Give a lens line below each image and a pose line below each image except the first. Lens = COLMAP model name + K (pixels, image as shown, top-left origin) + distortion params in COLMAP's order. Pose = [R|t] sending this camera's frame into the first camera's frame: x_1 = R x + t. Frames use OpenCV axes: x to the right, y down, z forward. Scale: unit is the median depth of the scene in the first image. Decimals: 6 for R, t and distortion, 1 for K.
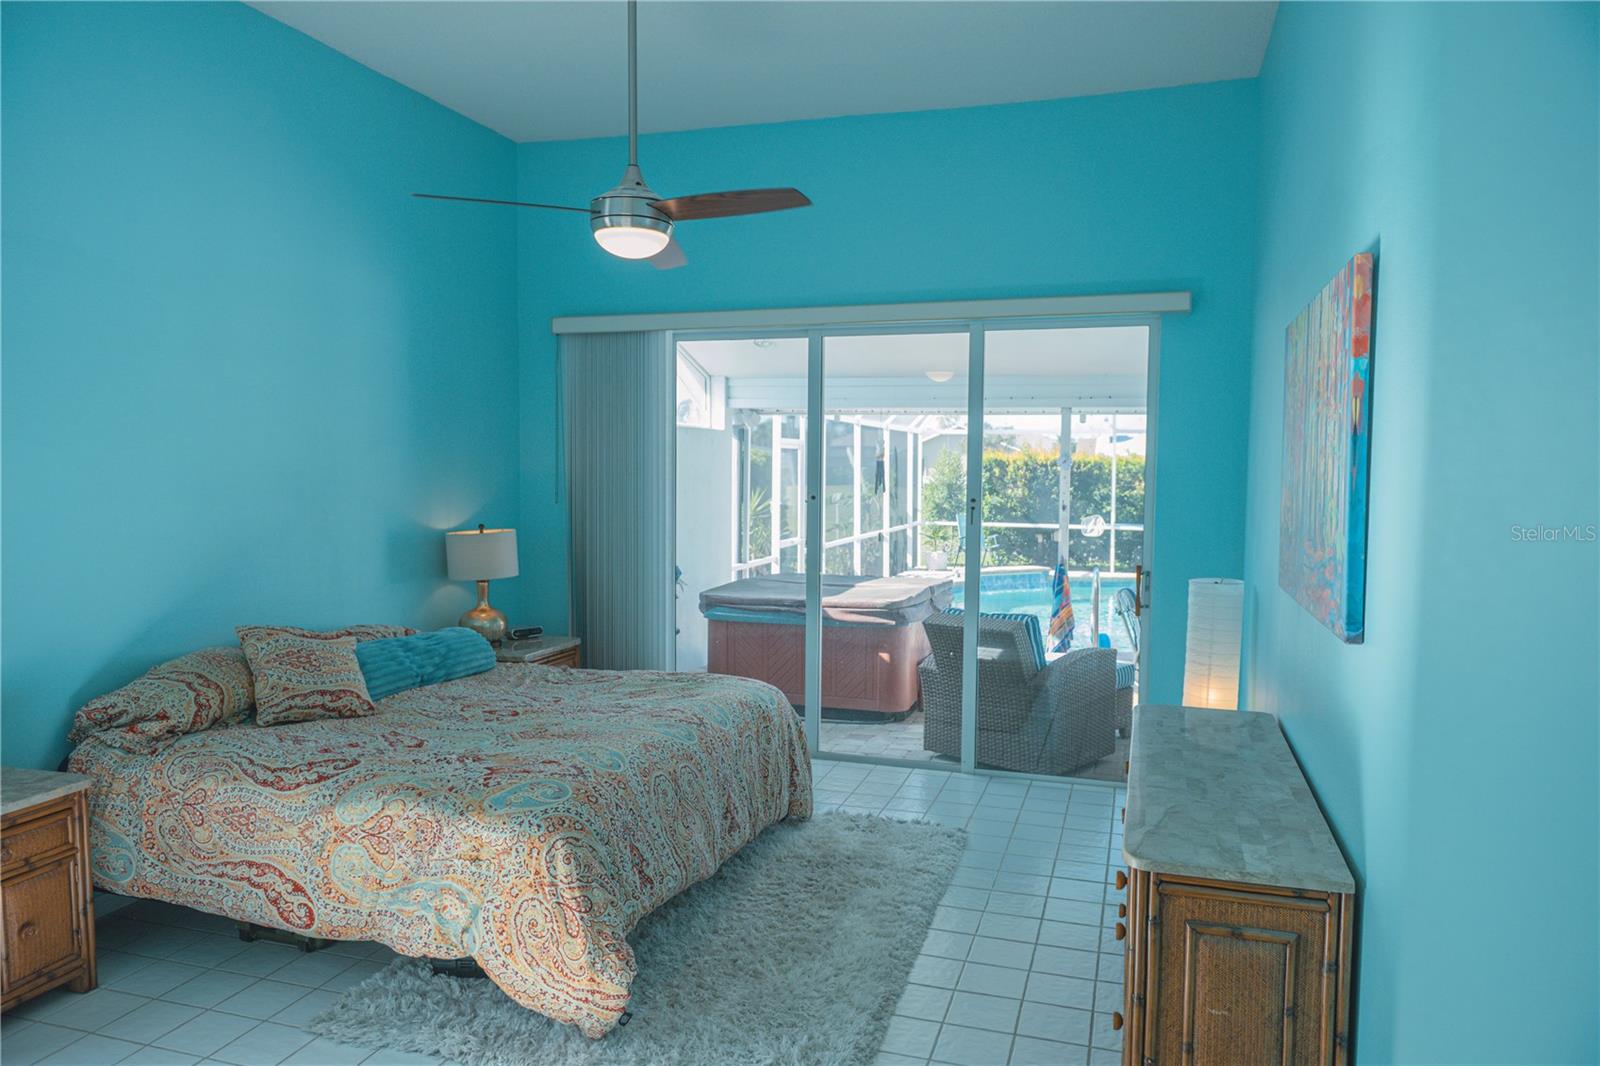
lens RADIAL K [[1077.1, 0, 806.1], [0, 1077.1, 535.4], [0, 0, 1]] dist [0.000252, -0.002629]
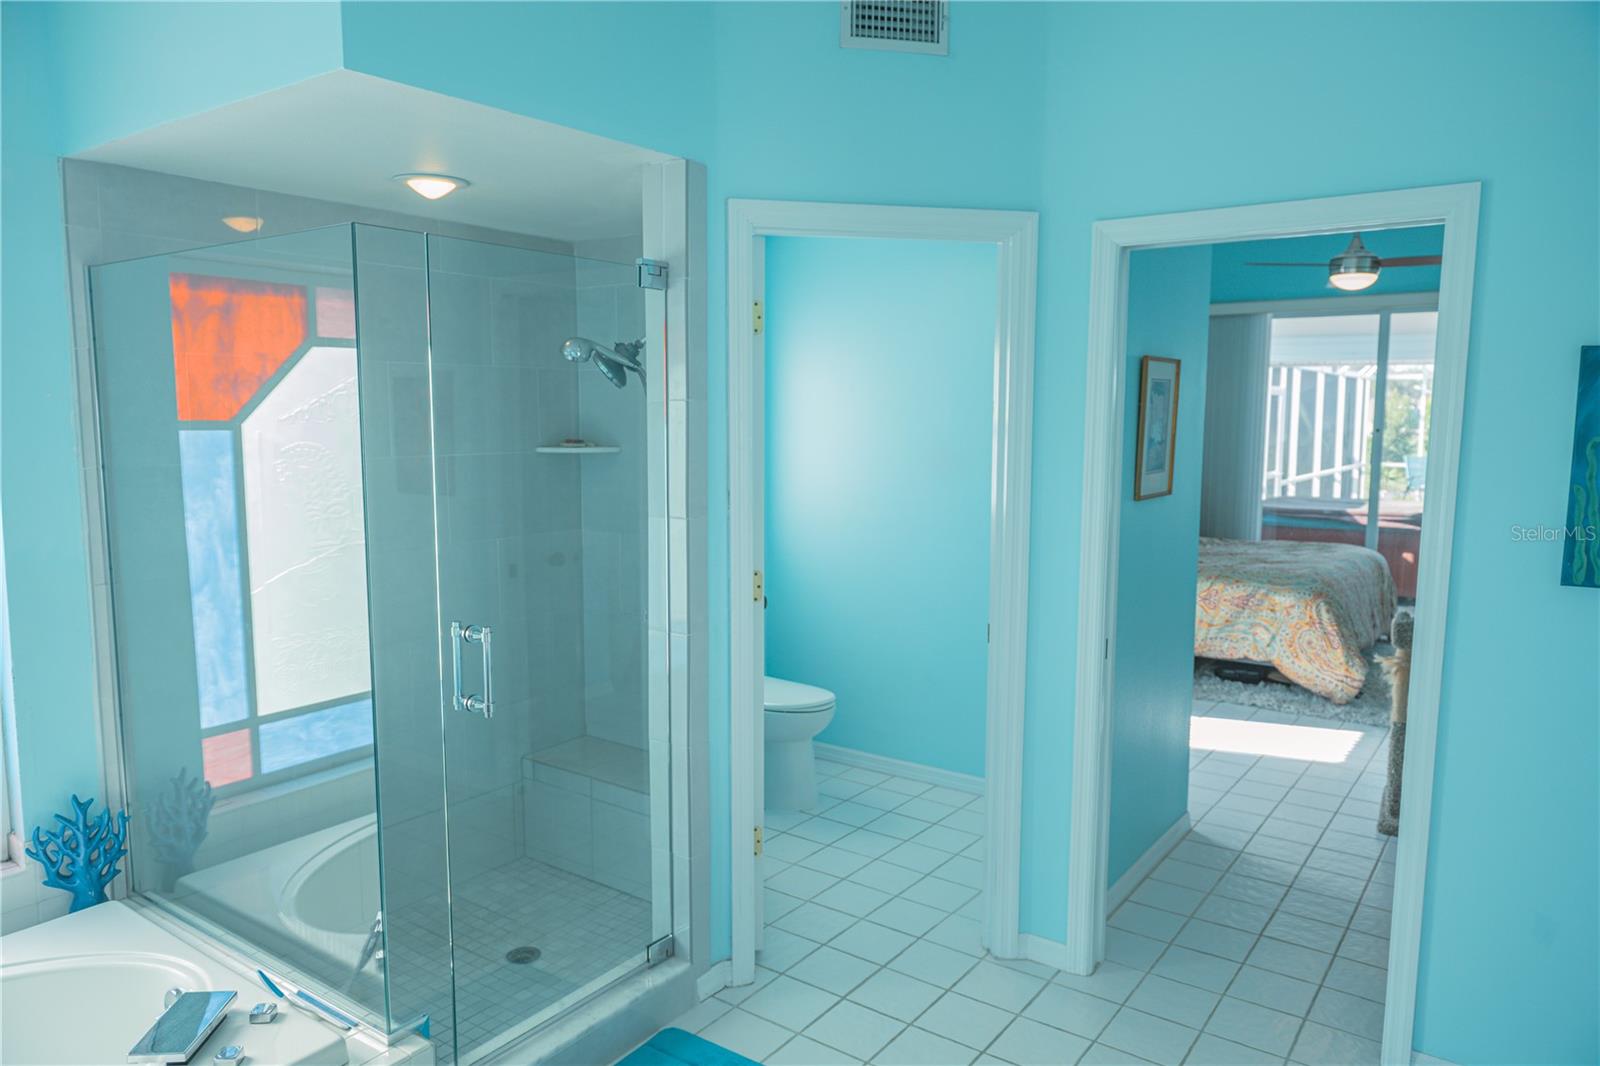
lens RADIAL K [[1077.1, 0, 806.1], [0, 1077.1, 535.4], [0, 0, 1]] dist [0.000252, -0.002629]
pose [[0.948454, 0.027085, -0.315754, -0.501455], [-0.012002, 0.998696, 0.049614, 0.080064], [0.316686, -0.043267, 0.947543, -1.114991]]
